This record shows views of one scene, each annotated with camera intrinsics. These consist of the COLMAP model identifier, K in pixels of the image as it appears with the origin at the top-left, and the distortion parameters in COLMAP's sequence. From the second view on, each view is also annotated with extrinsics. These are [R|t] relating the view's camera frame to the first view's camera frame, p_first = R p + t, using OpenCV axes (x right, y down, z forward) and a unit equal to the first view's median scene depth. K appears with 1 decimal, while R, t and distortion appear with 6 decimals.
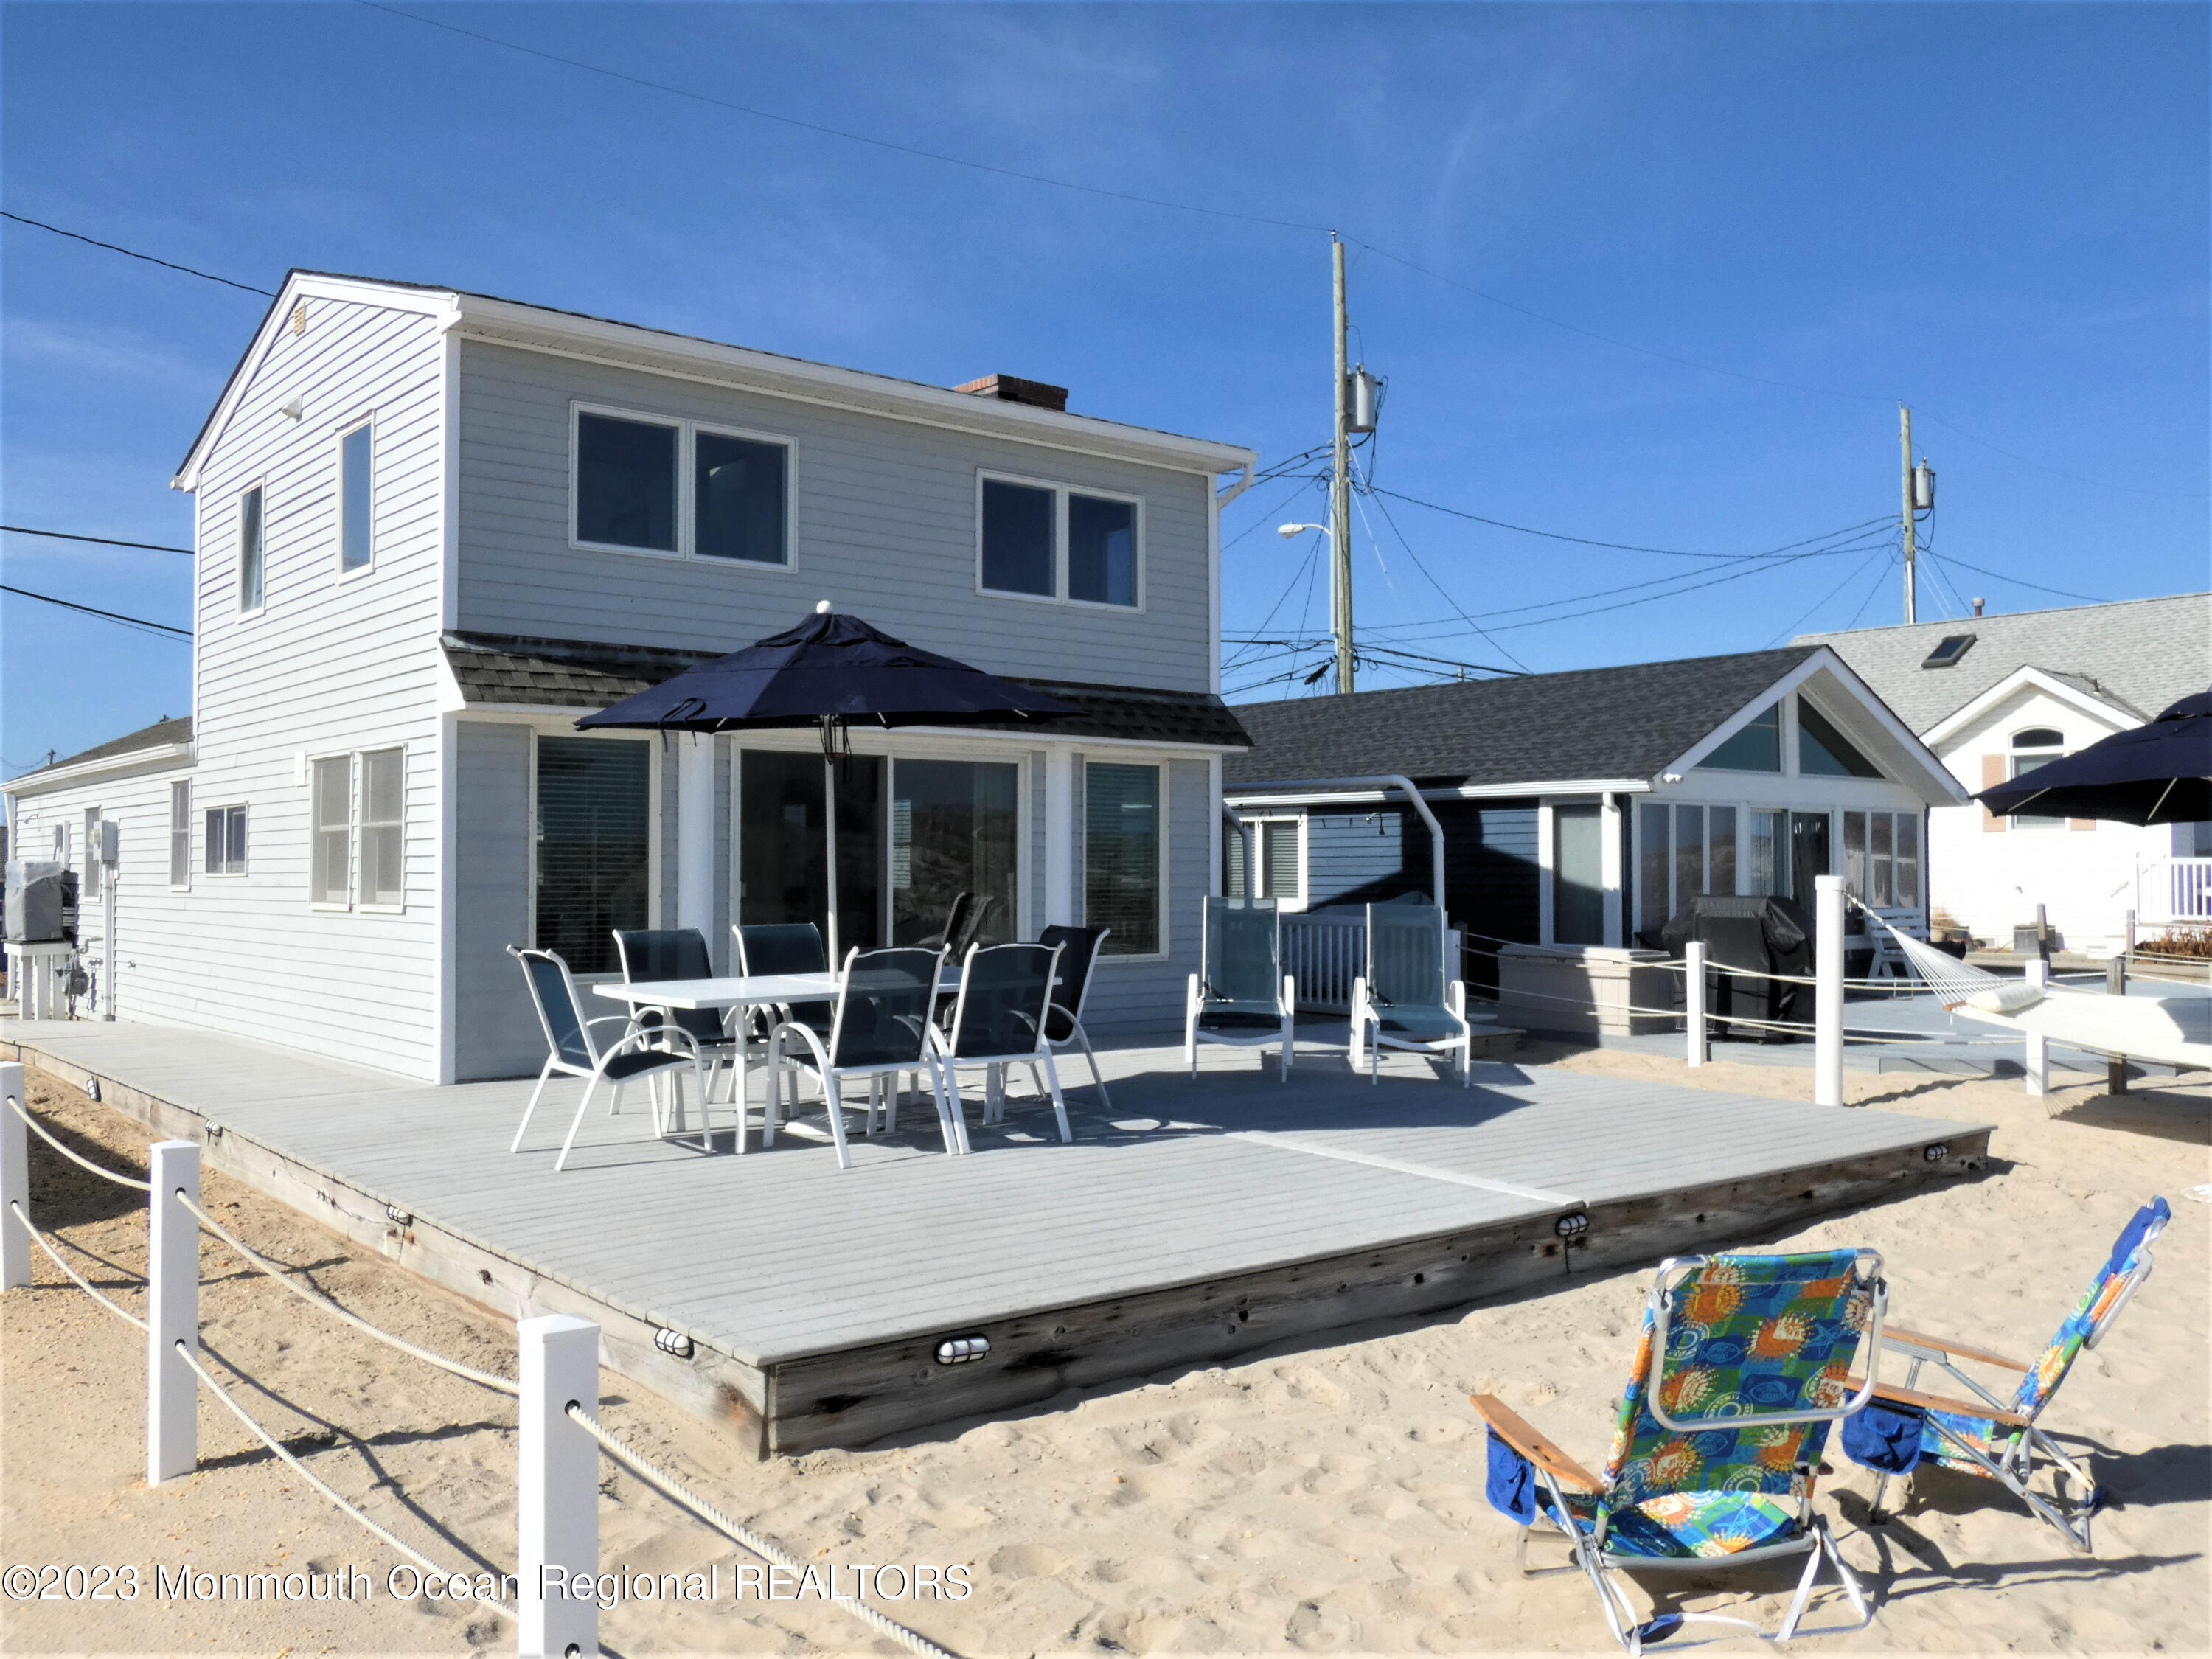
lens RADIAL K [[1842.6, 0, 1105.4], [0, 1842.6, 830.4], [0, 0, 1]] dist [-0.015282, -0.000035]
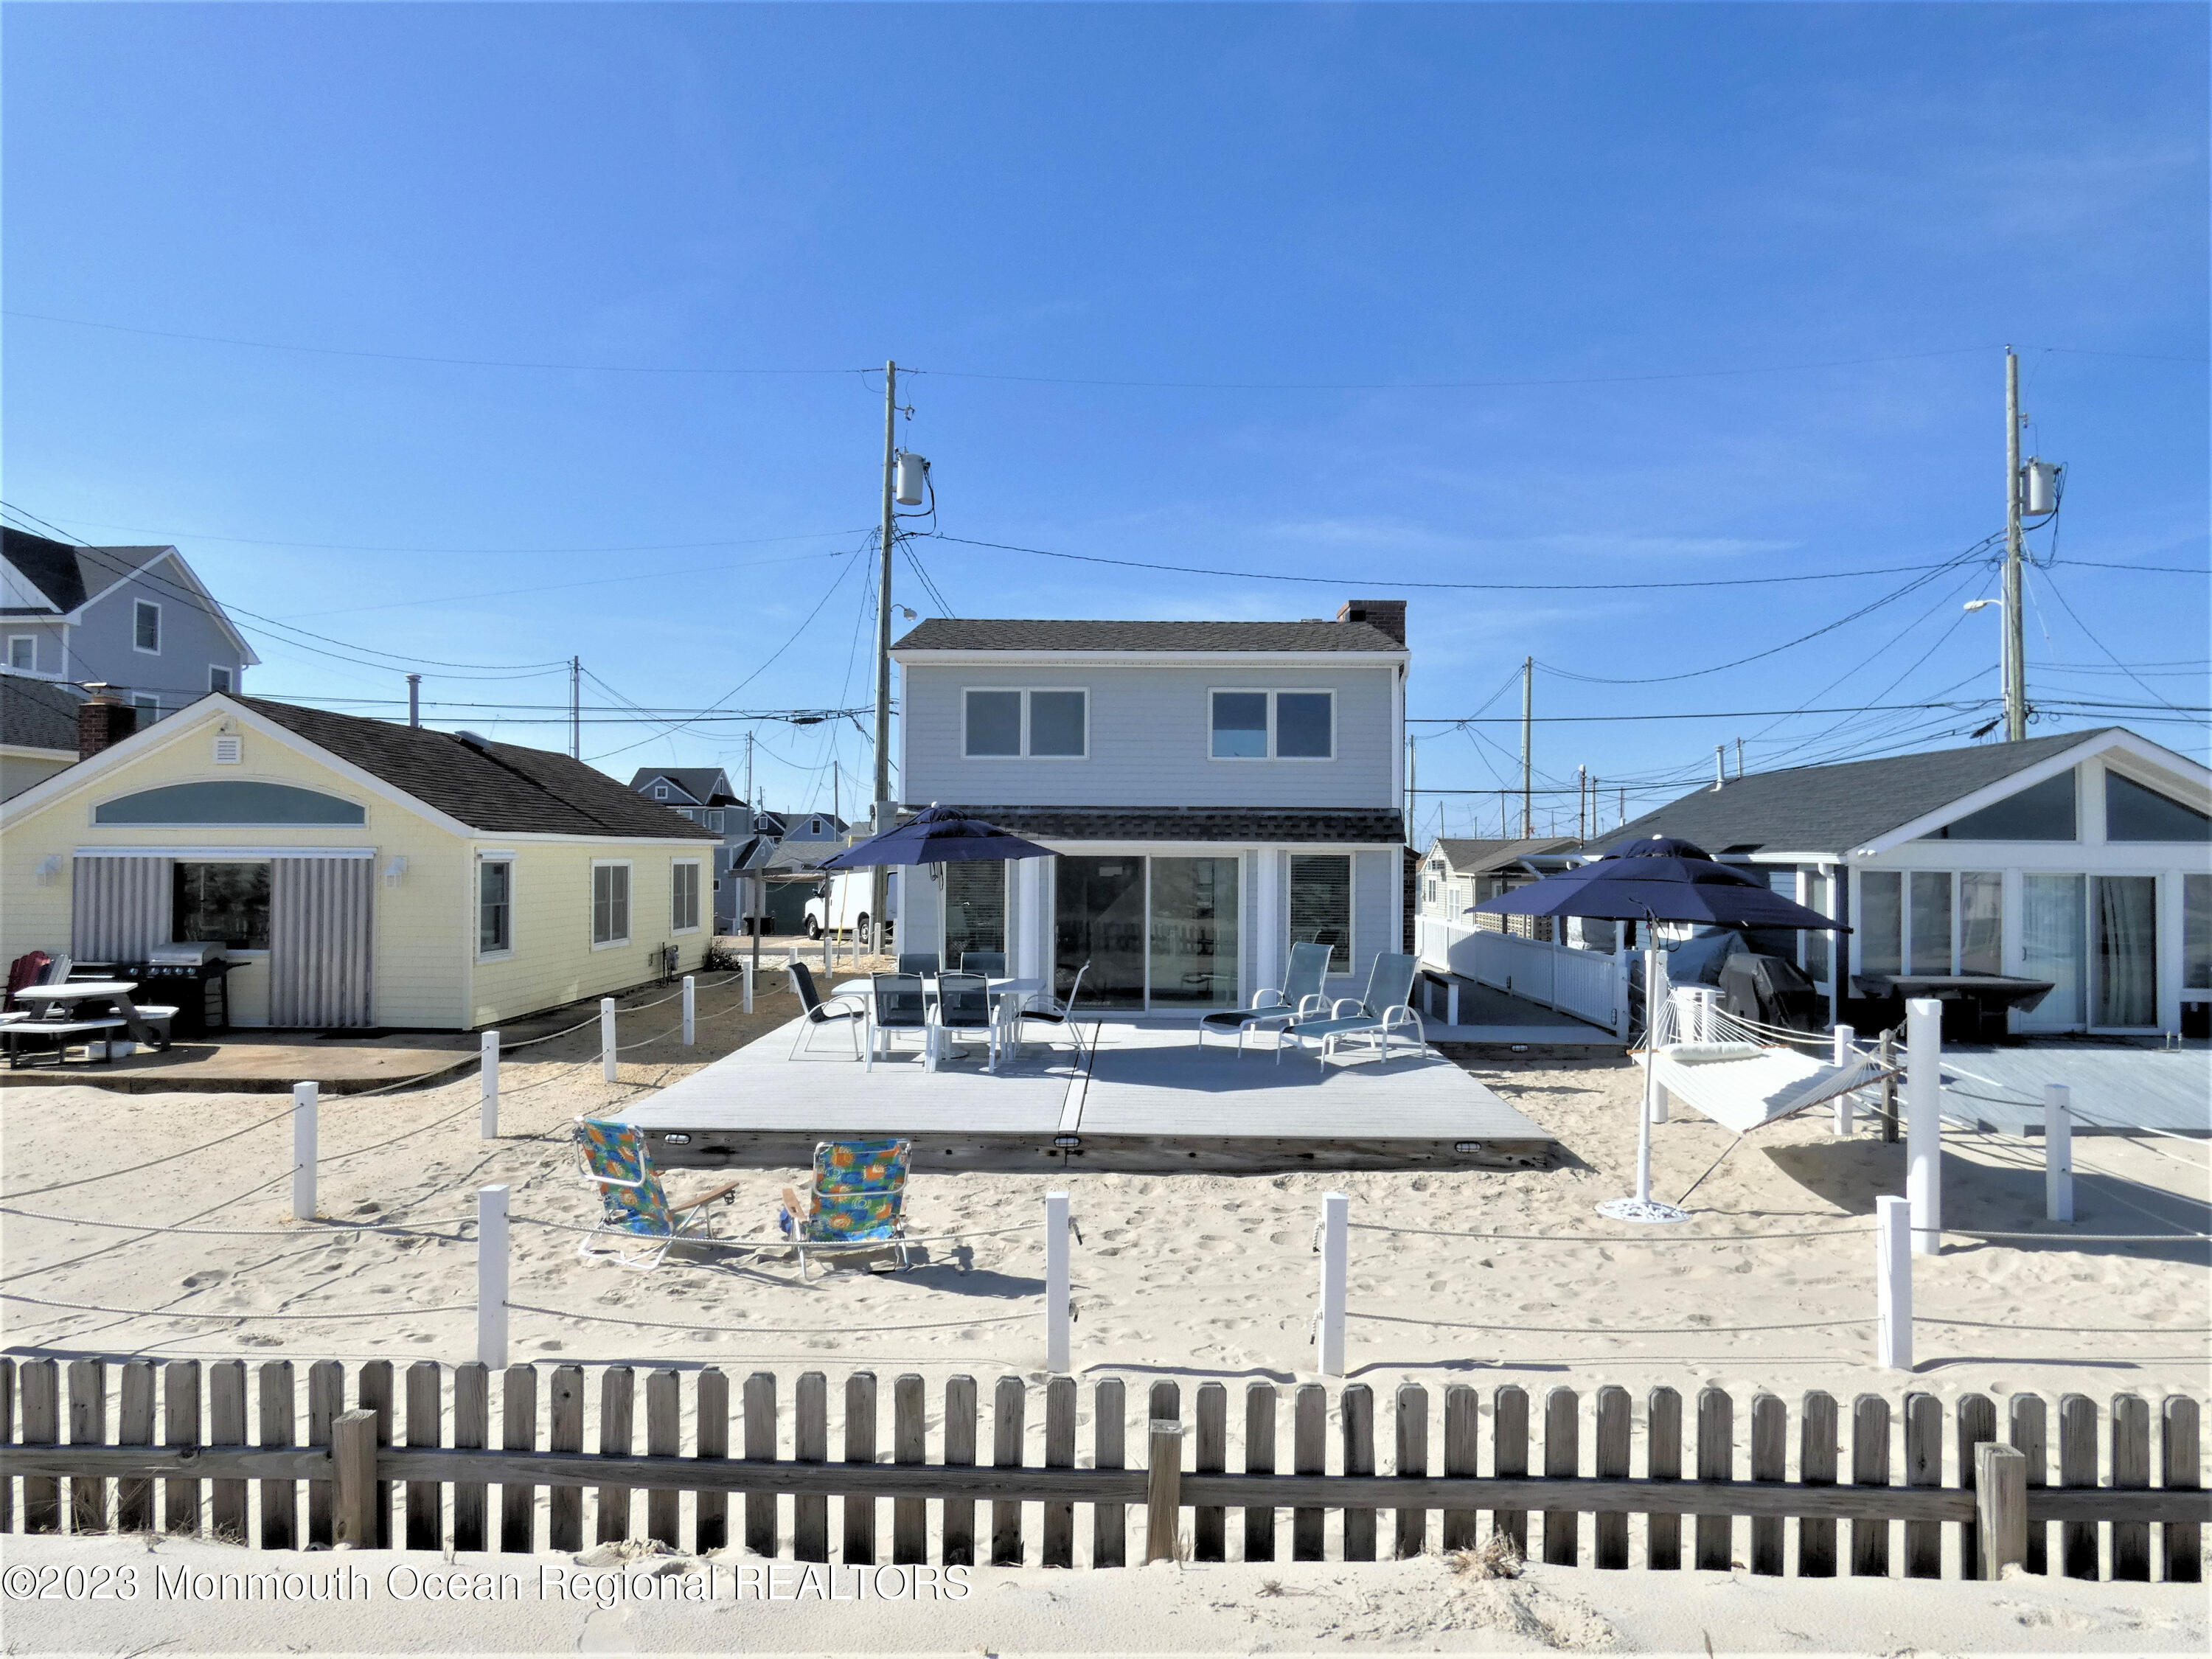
lens RADIAL K [[1315.9, 0, 1101.5], [0, 1315.9, 836.3], [0, 0, 1]] dist [-0.007280, -0.000153]
pose [[0.767361, -0.005189, -0.641194, 0.448541], [0.006480, 0.999979, -0.000338, -0.039815], [0.641182, -0.003895, 0.767379, -0.009813]]
